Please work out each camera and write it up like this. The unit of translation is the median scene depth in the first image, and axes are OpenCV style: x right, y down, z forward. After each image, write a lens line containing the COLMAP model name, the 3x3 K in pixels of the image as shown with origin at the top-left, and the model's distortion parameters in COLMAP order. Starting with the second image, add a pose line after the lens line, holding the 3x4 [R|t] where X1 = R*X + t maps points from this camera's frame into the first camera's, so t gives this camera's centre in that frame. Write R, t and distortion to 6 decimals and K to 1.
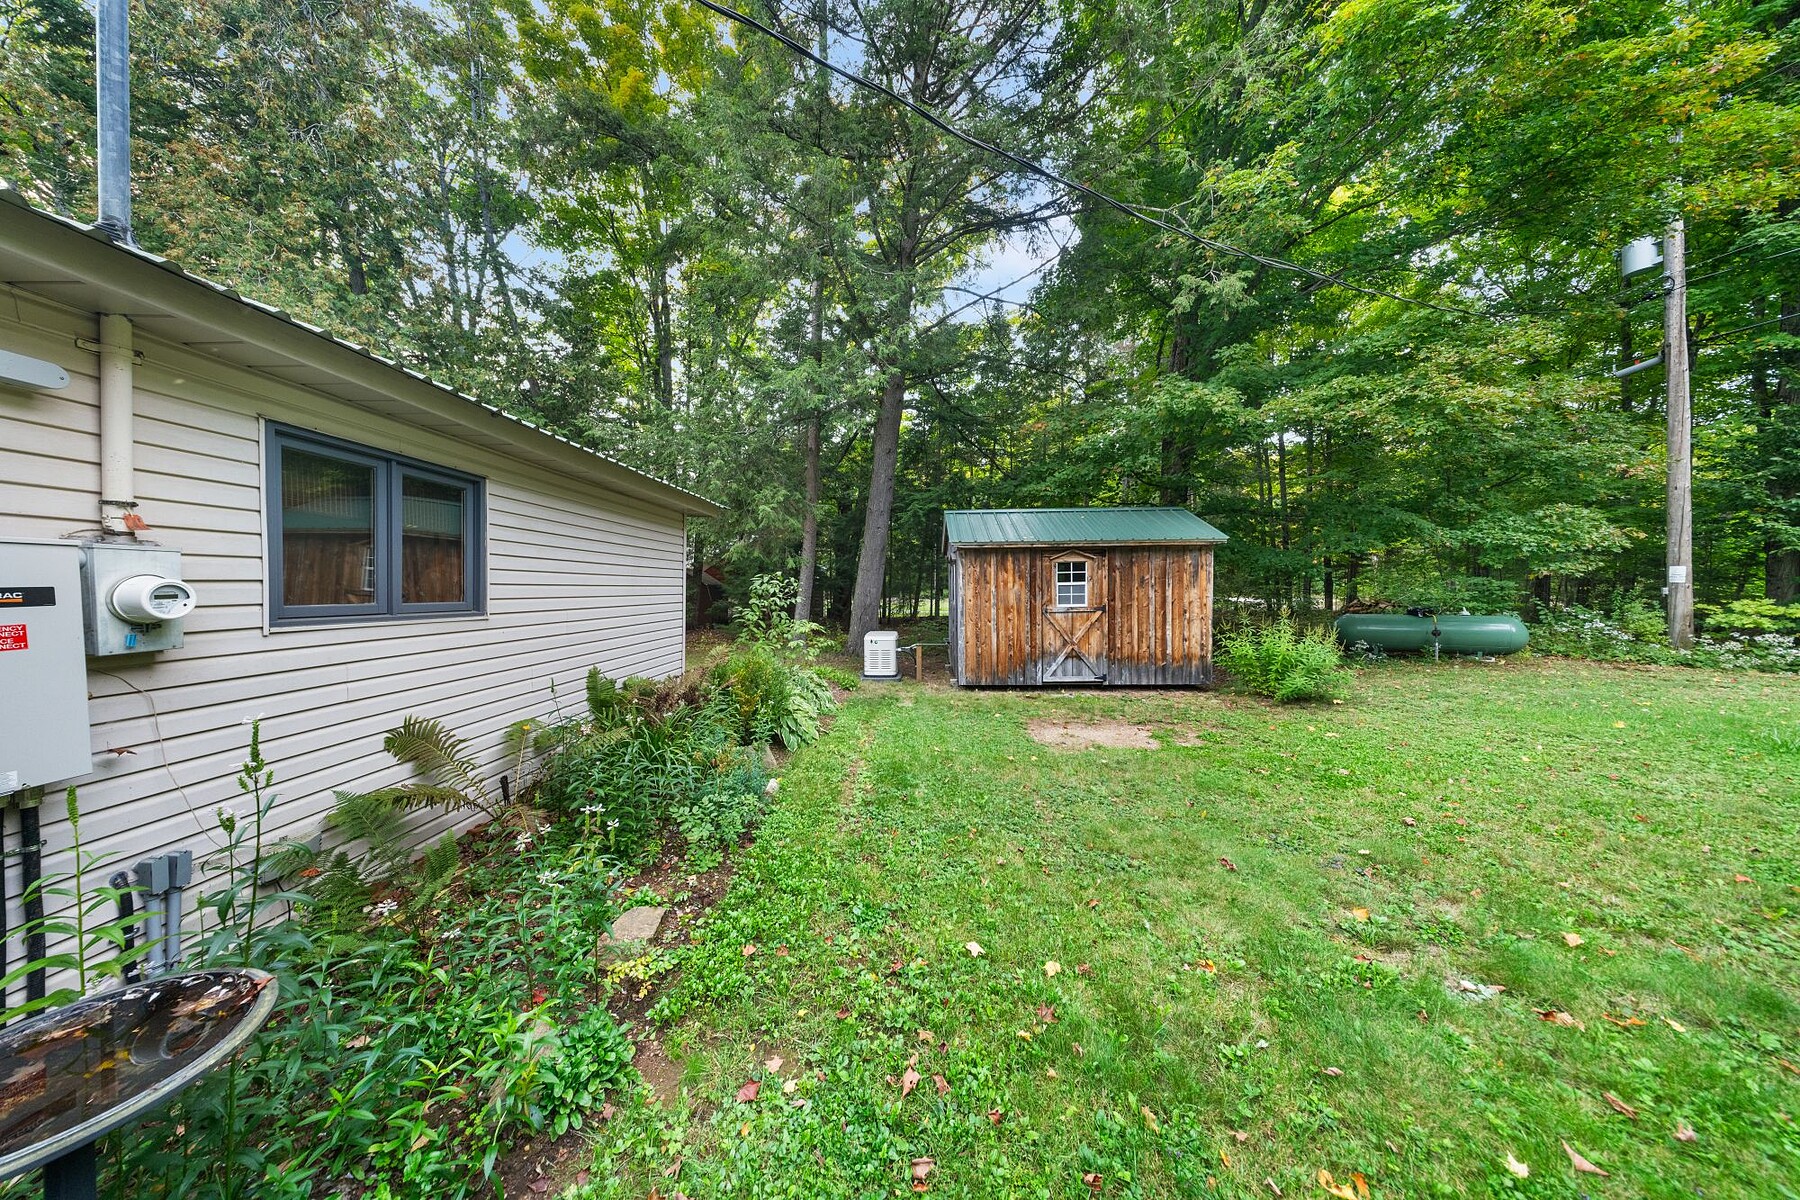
lens RADIAL K [[530.4, 0, 908.6], [0, 530.4, 600.7], [0, 0, 1]] dist [-0.011154, 0.000089]
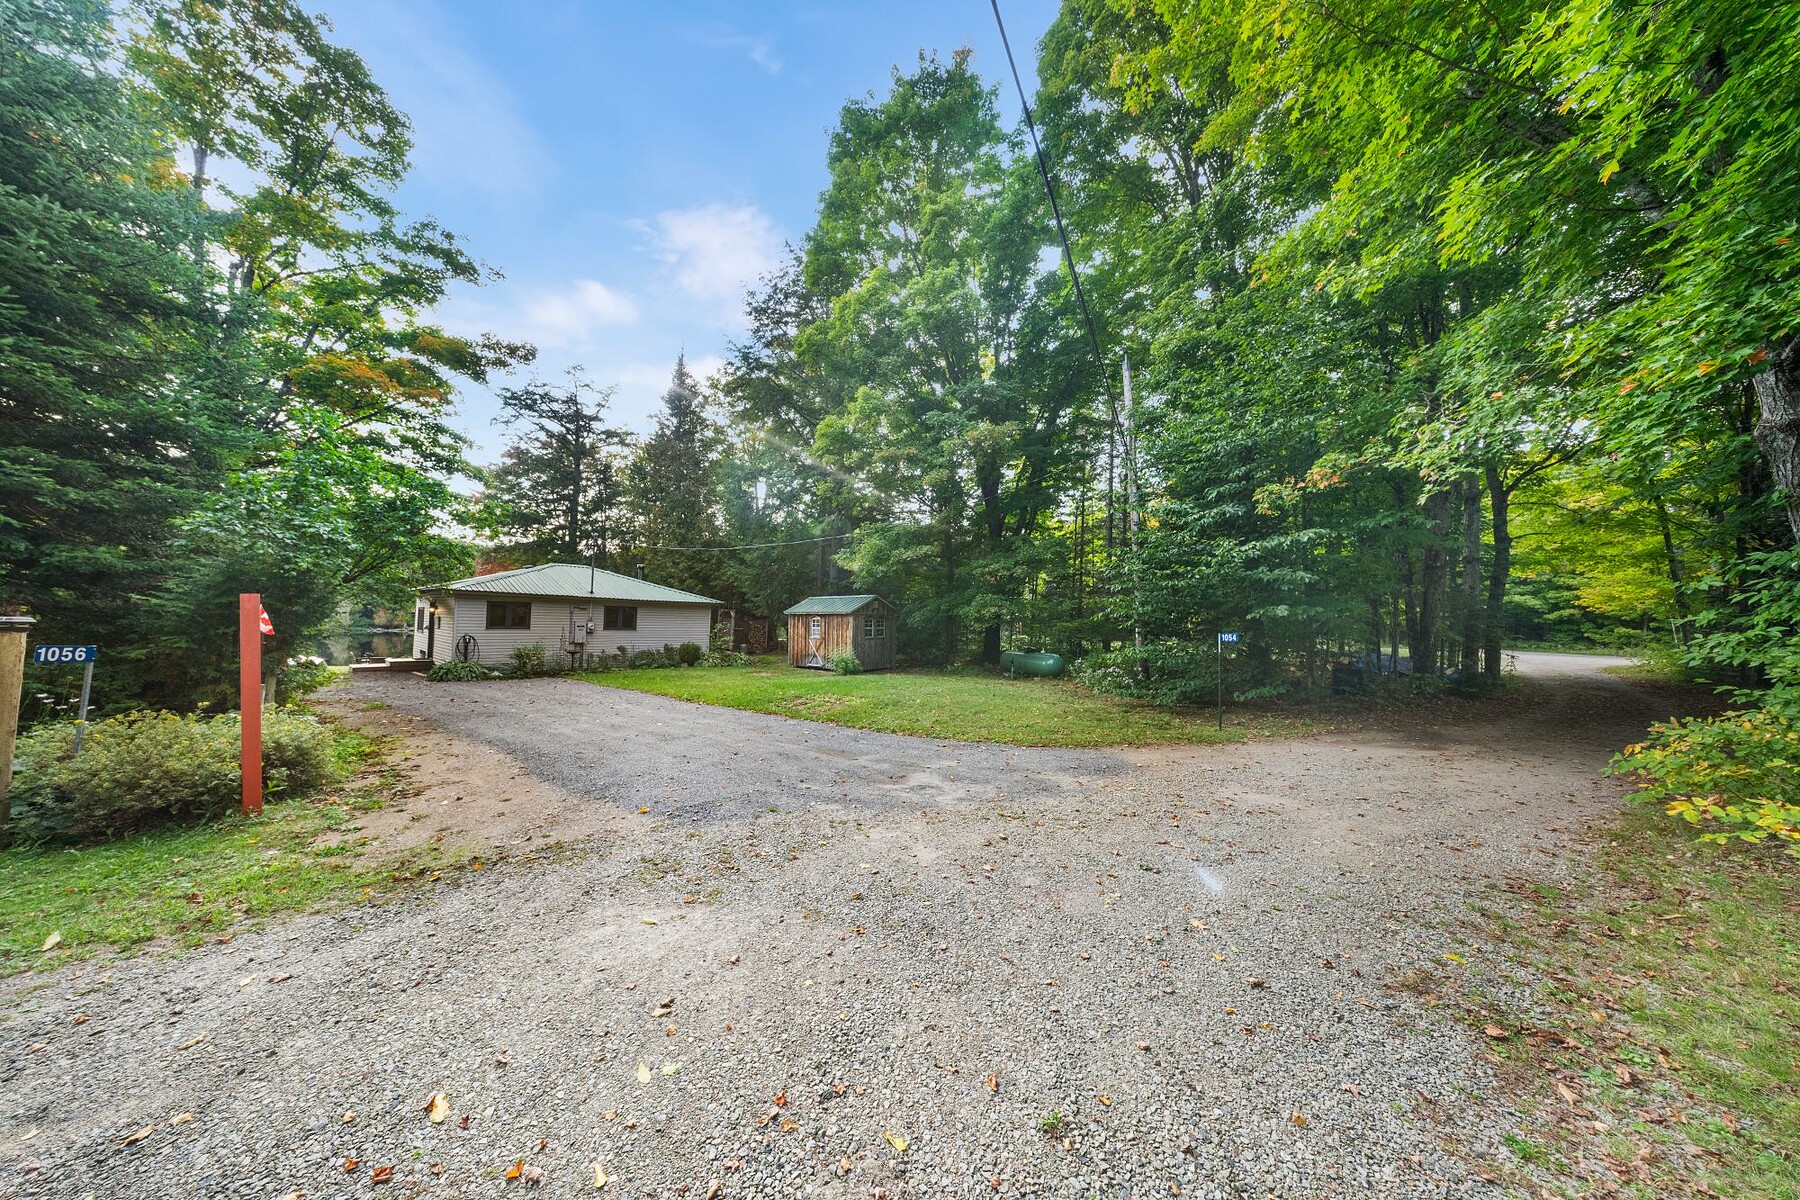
lens RADIAL K [[533.9, 0, 903.7], [0, 533.9, 602.5], [0, 0, 1]] dist [0.007870, 0.000001]
pose [[0.774197, -0.004452, -0.632929, 2.314304], [-0.037231, 0.997923, -0.052560, -0.036290], [0.631849, 0.064257, 0.772423, -0.762465]]
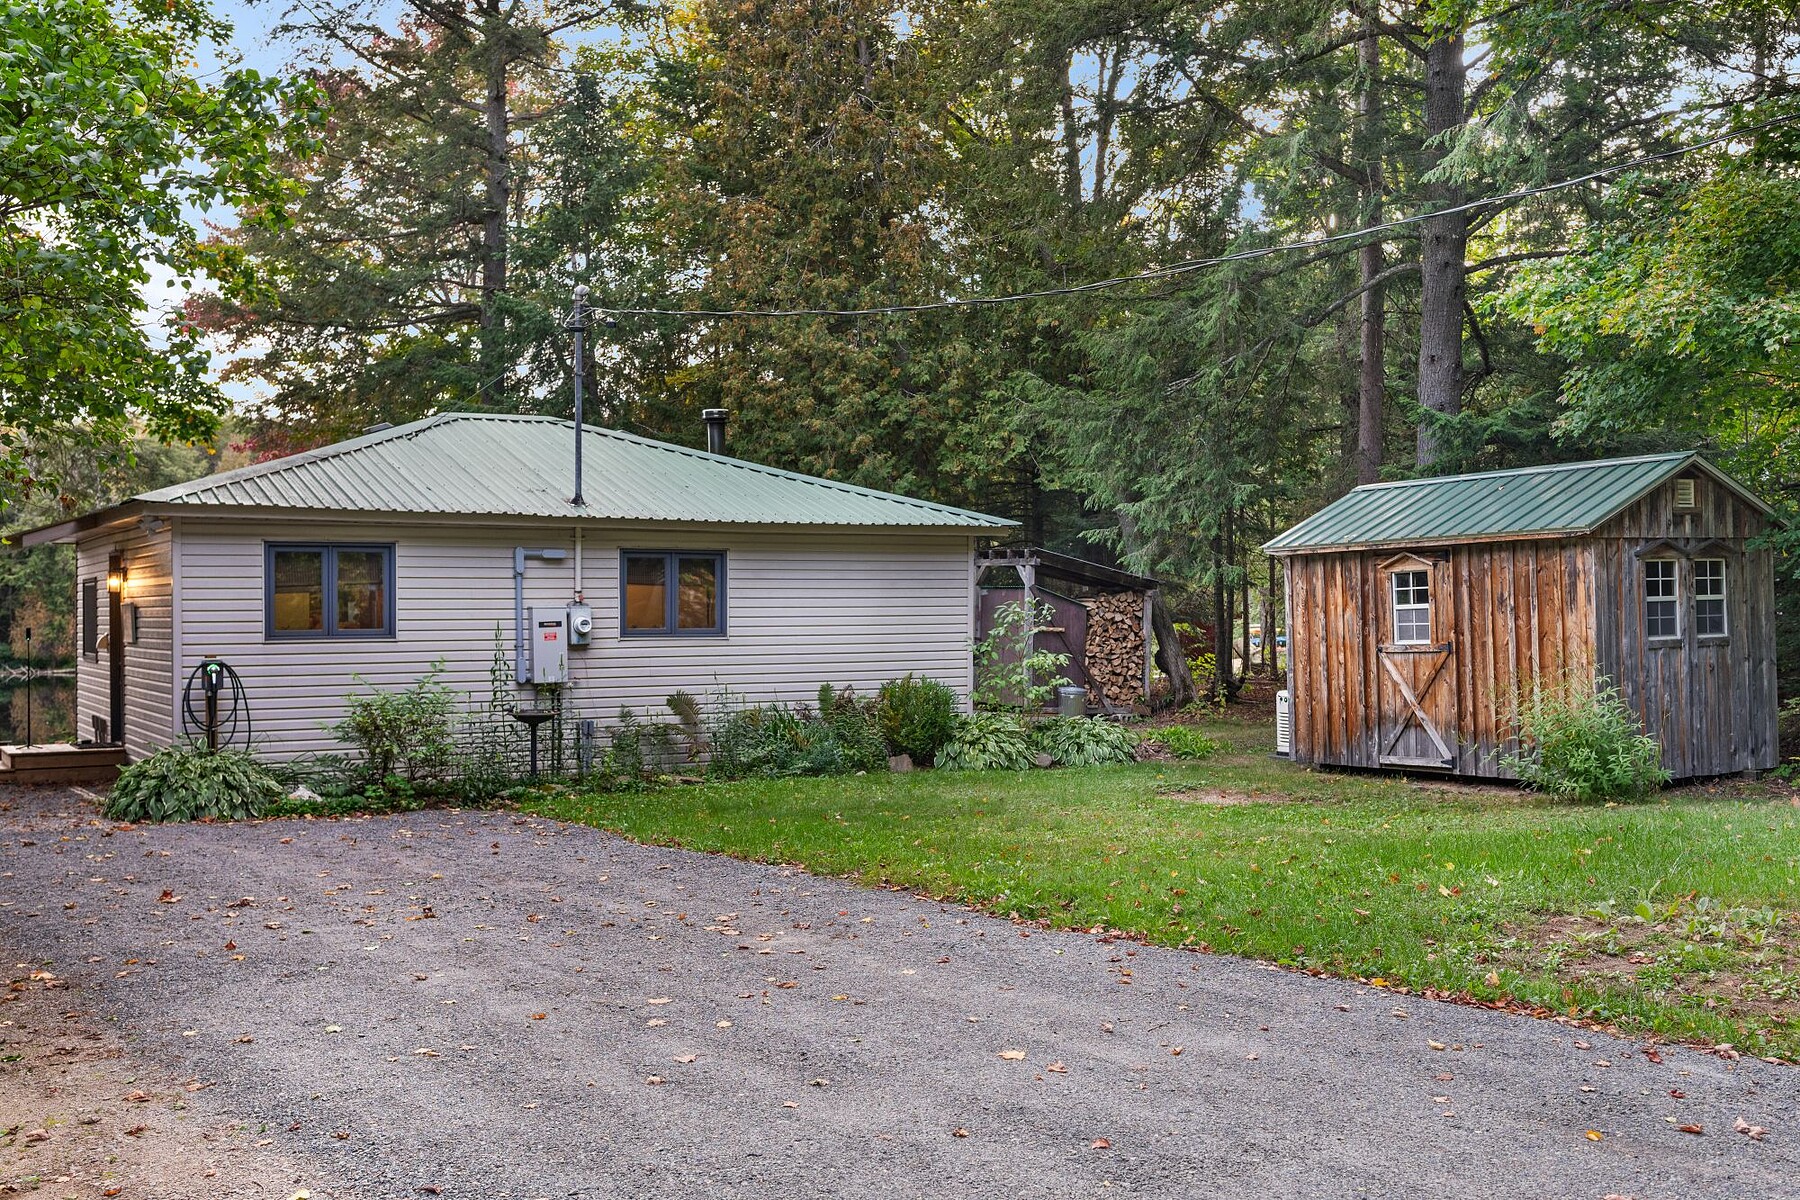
lens RADIAL K [[1826.3, 0, 900.0], [0, 1826.3, 600.0], [0, 0, 1]] dist [-0.000010, 0.016287]
pose [[0.528192, -0.010684, -0.849057, 1.818281], [-0.010508, 0.999762, -0.019117, 0.007435], [0.849060, 0.019019, 0.527955, -0.641421]]
